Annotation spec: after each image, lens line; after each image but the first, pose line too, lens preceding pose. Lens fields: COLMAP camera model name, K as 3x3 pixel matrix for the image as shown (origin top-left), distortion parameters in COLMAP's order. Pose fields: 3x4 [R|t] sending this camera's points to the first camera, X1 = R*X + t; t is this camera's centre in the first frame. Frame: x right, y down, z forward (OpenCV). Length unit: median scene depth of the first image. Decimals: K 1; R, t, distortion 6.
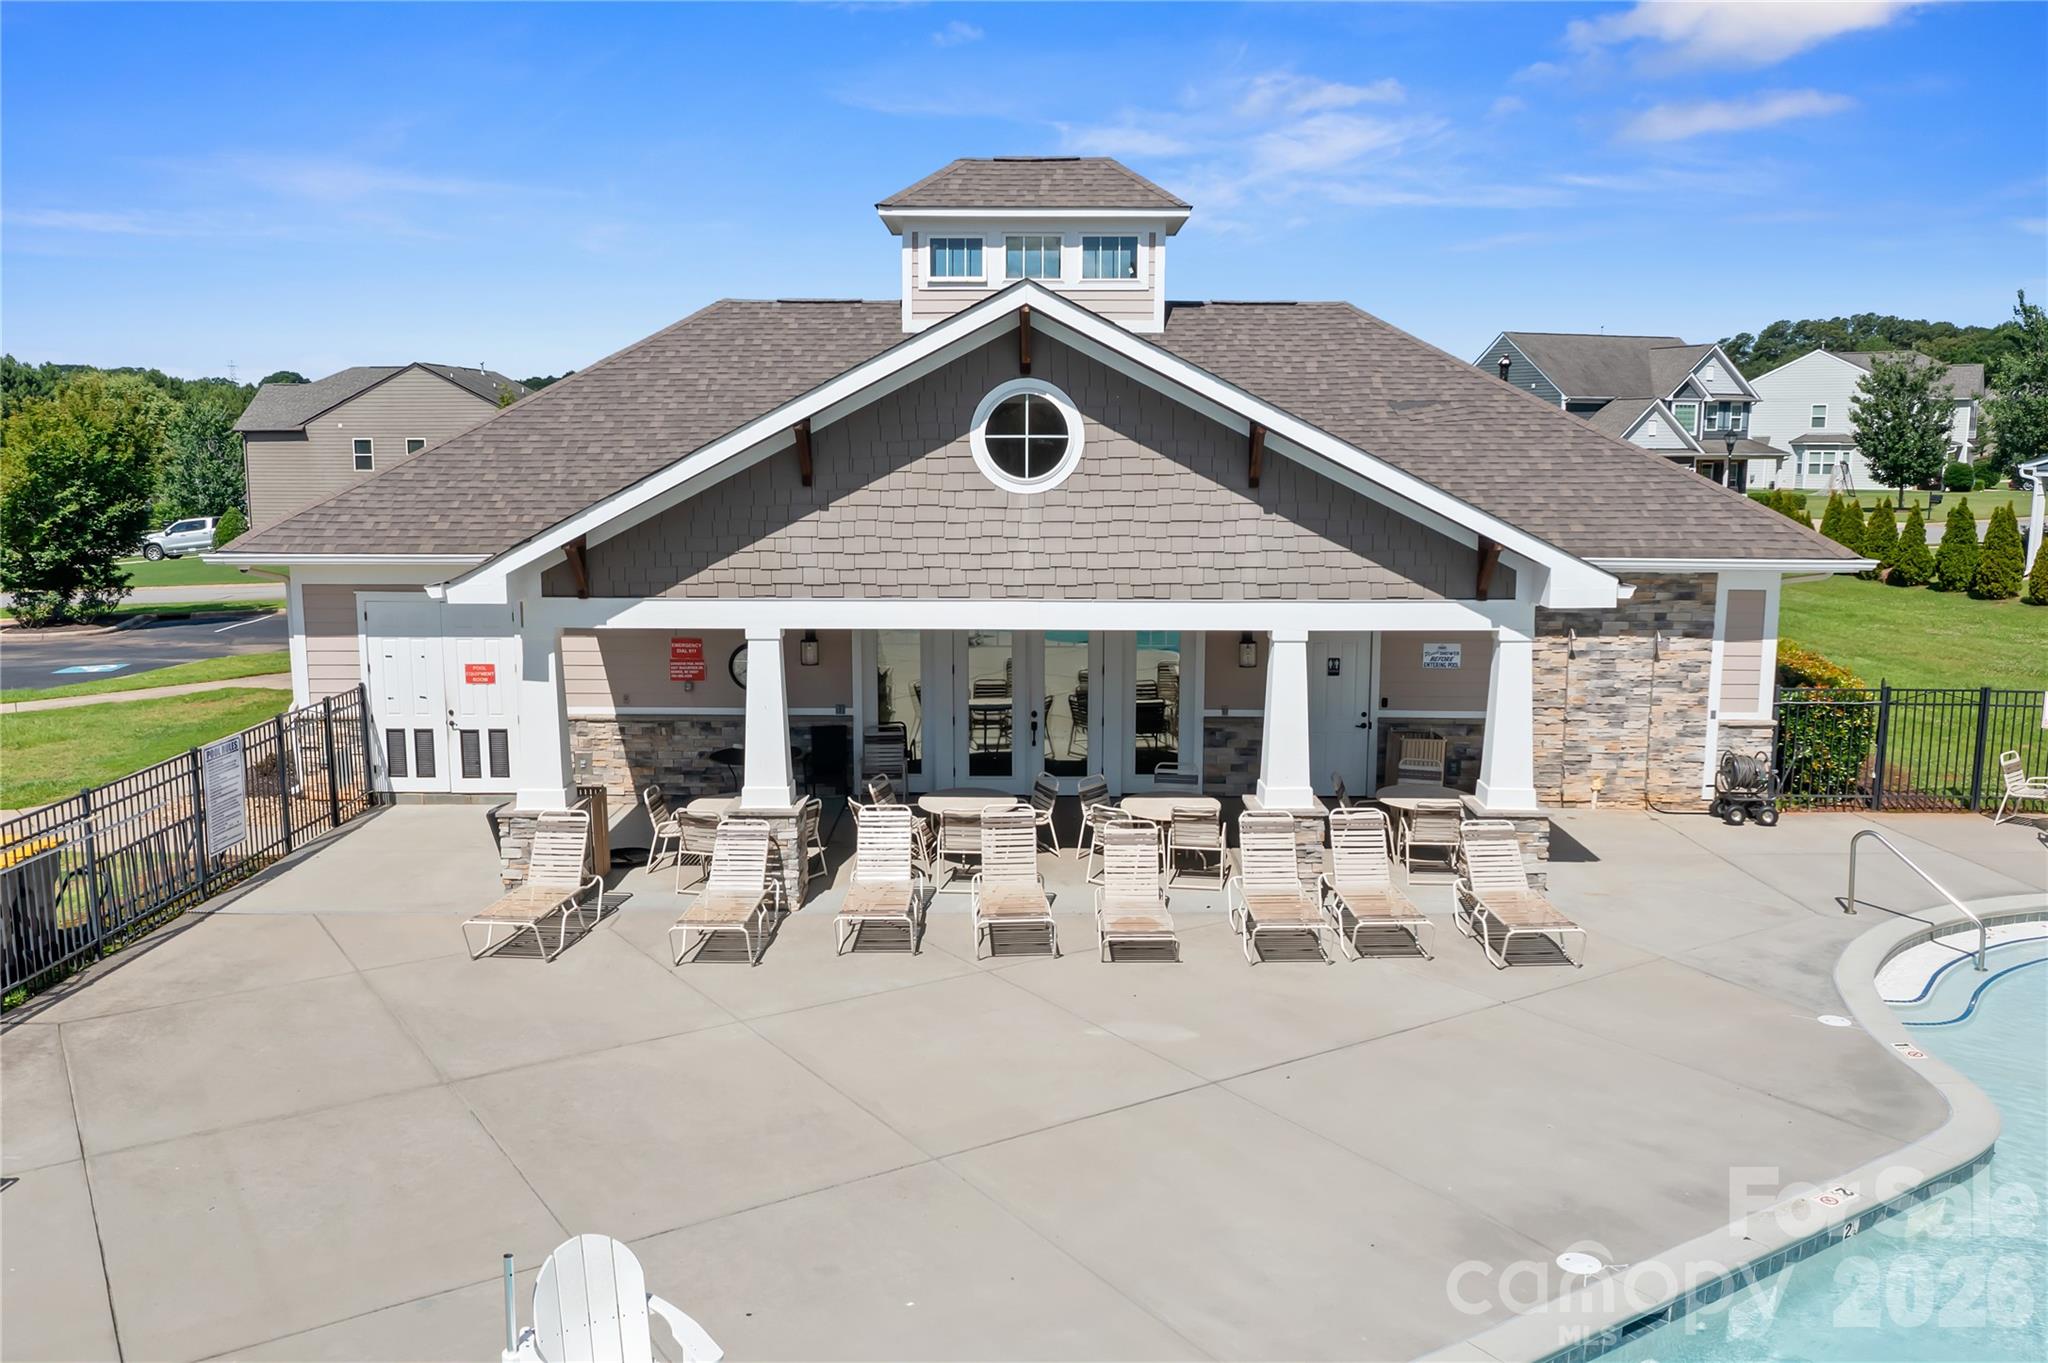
lens RADIAL K [[1618.7, 0, 1031.2], [0, 1618.7, 684.3], [0, 0, 1]] dist [-0.019660, 0.015320]
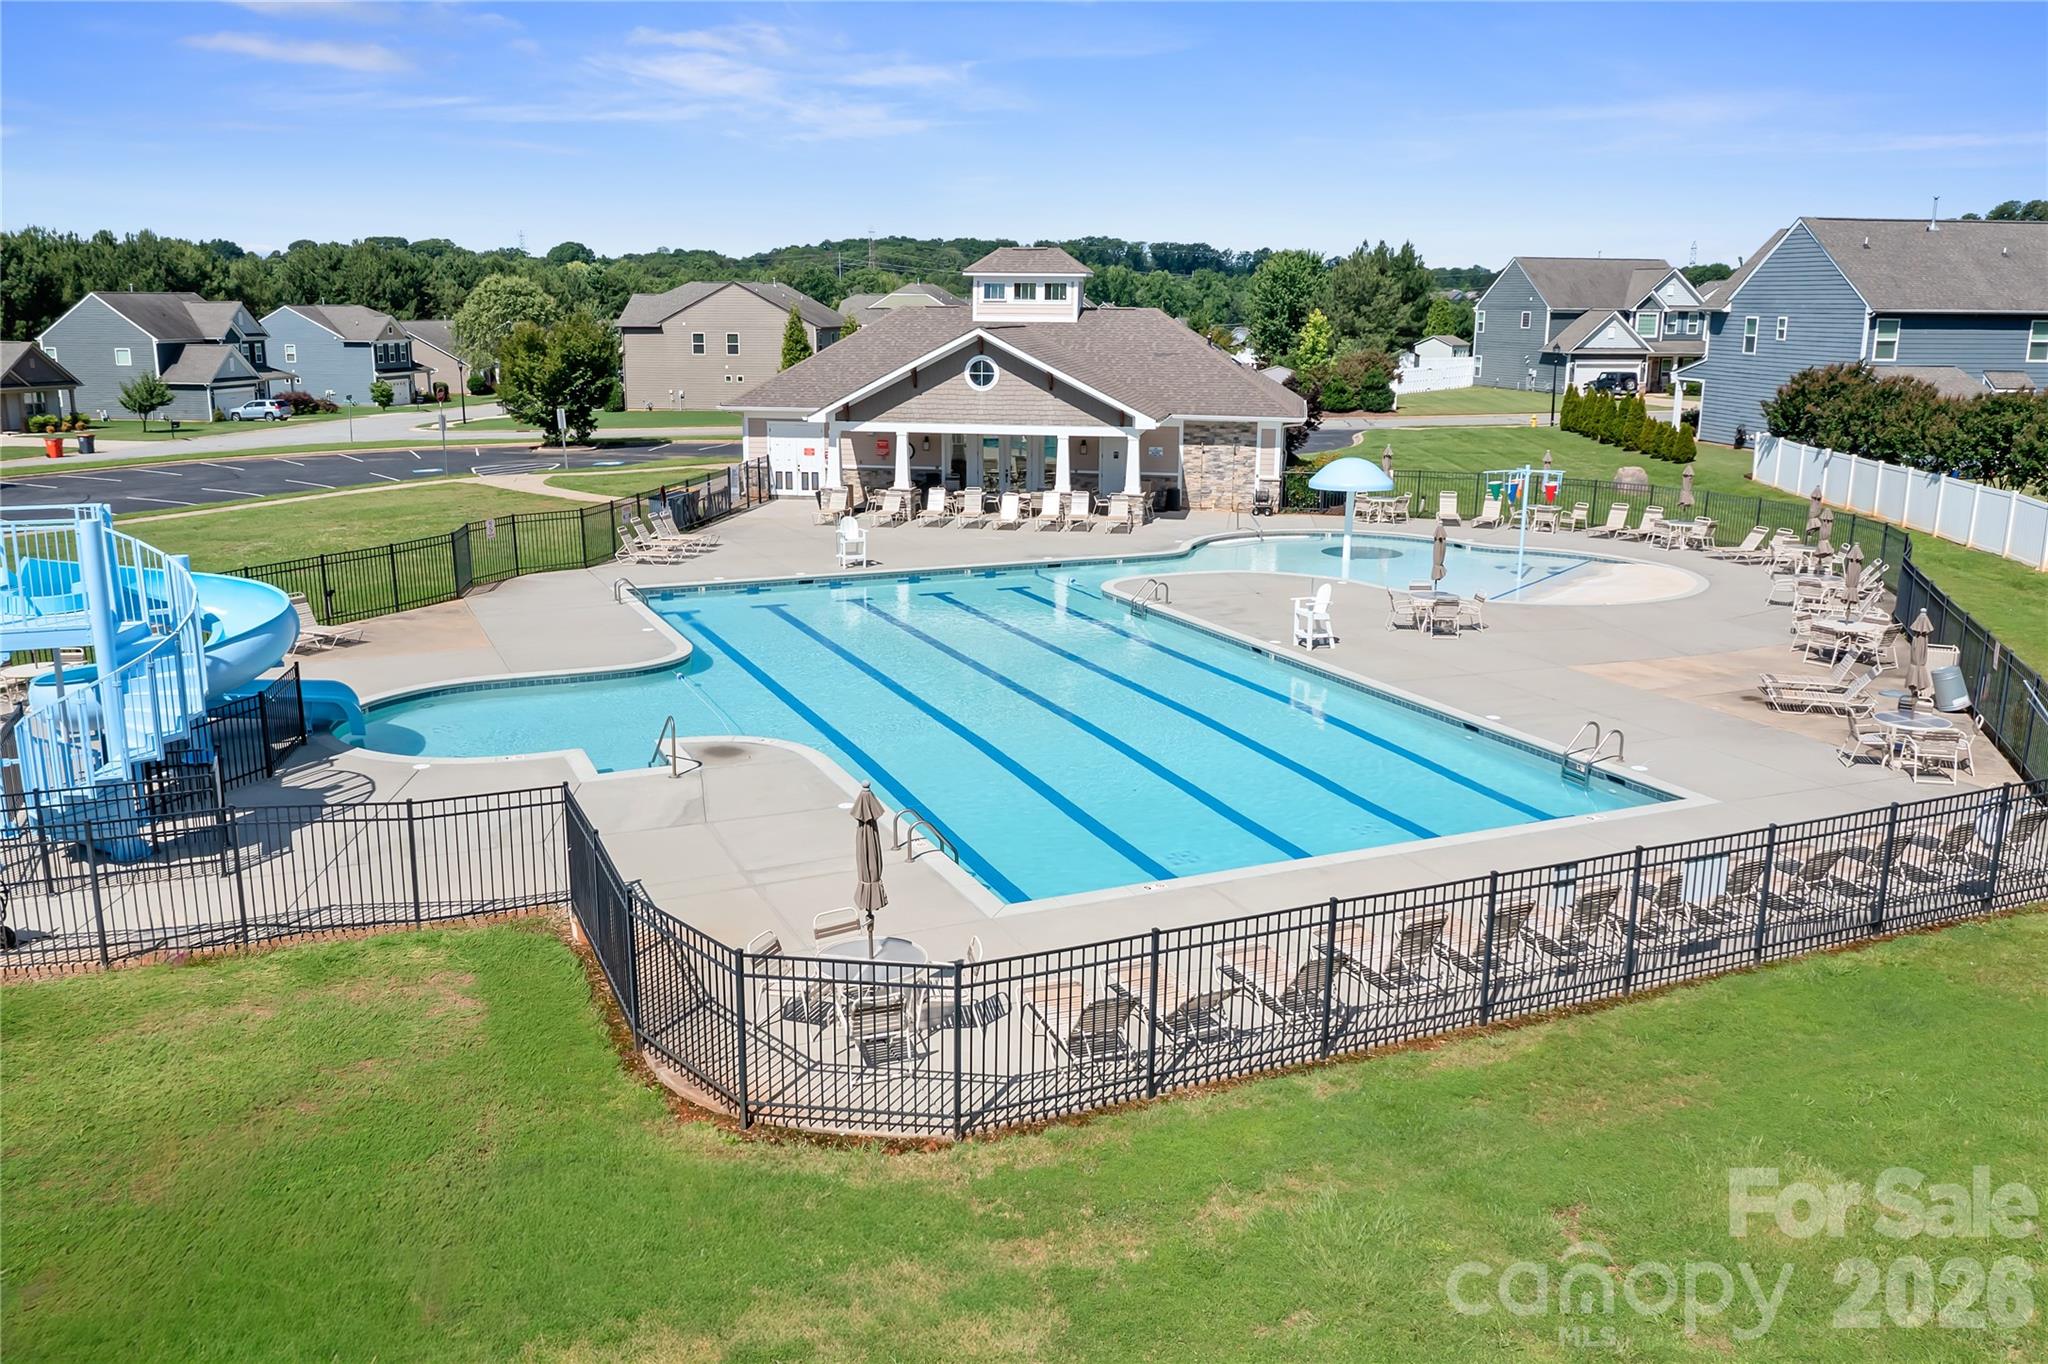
lens RADIAL K [[1618.7, 0, 1018.8], [0, 1618.7, 682.2], [0, 0, 1]] dist [-0.019660, 0.015320]
pose [[0.987449, 0.041935, -0.152270, 0.457706], [-0.029880, 0.996297, 0.080613, 0.155194], [0.155086, -0.075052, 0.985046, -1.727419]]
